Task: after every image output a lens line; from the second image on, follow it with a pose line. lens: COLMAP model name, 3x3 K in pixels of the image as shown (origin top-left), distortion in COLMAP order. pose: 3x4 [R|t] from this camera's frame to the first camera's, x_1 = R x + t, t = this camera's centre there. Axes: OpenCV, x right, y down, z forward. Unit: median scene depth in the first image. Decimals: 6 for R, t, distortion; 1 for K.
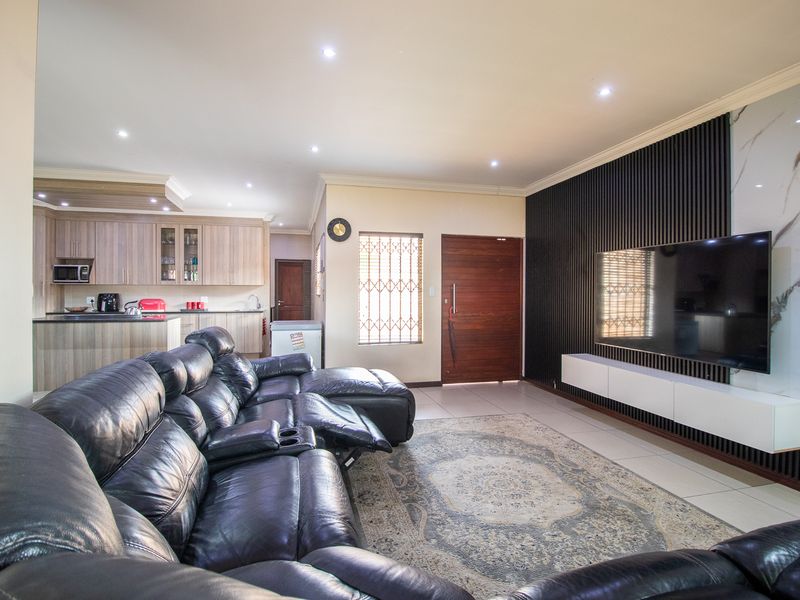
lens RADIAL K [[412.3, 0, 399.4], [0, 412.3, 294.2], [0, 0, 1]] dist [-0.008269, -0.009750]
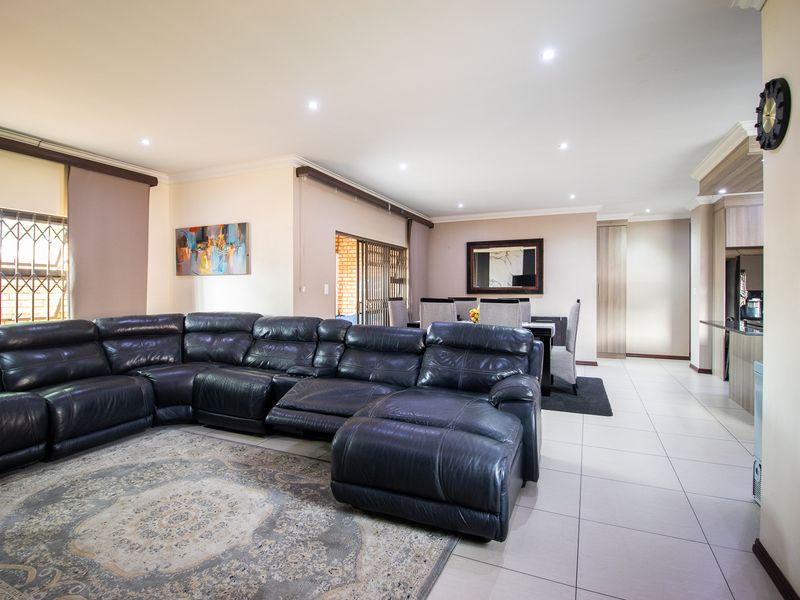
lens RADIAL K [[412.3, 0, 399.2], [0, 412.3, 295.2], [0, 0, 1]] dist [-0.008269, -0.009750]
pose [[-0.618641, 0.004237, -0.785662, 0.576520], [-0.004411, 0.999951, 0.008866, -0.000164], [0.785661, 0.008950, -0.618592, 1.724236]]
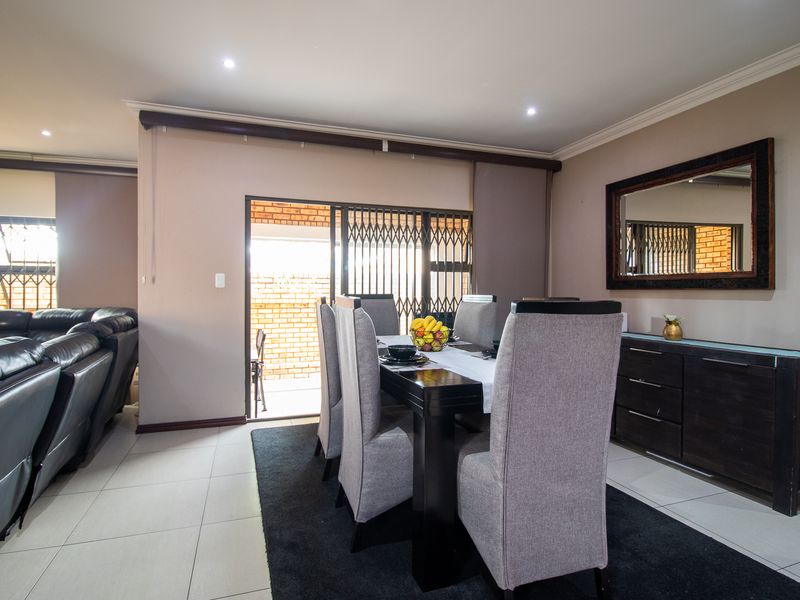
lens RADIAL K [[441.8, 0, 395.6], [0, 441.8, 290.9], [0, 0, 1]] dist [-0.011294, -0.001733]
pose [[-0.995789, -0.002840, -0.091628, -1.013213], [-0.003461, 0.999972, 0.006615, 0.011576], [0.091606, 0.006905, -0.995771, 1.758703]]
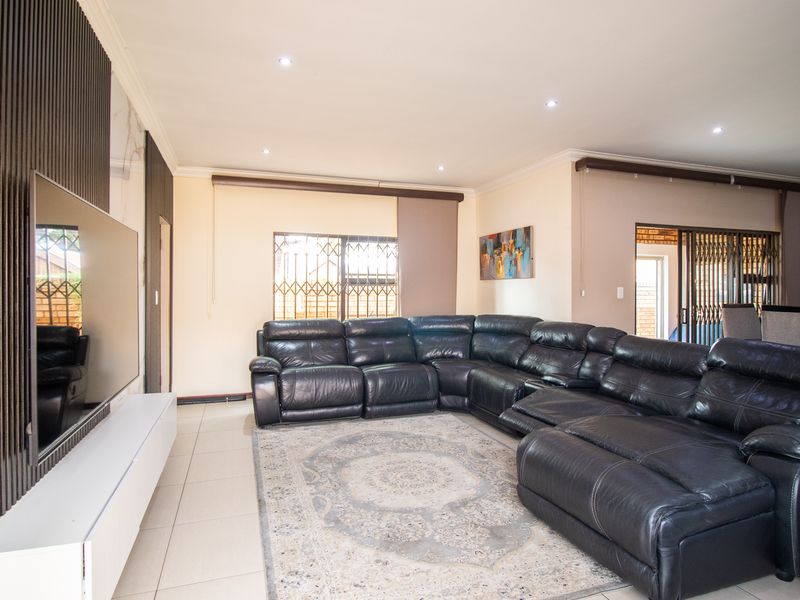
lens RADIAL K [[467.1, 0, 397.3], [0, 467.1, 297.3], [0, 0, 1]] dist [-0.001288, -0.003477]
pose [[-0.995977, -0.000096, -0.089607, 0.356549], [-0.001383, 0.999897, 0.014304, -0.015305], [0.089597, 0.014370, -0.995874, 2.026868]]
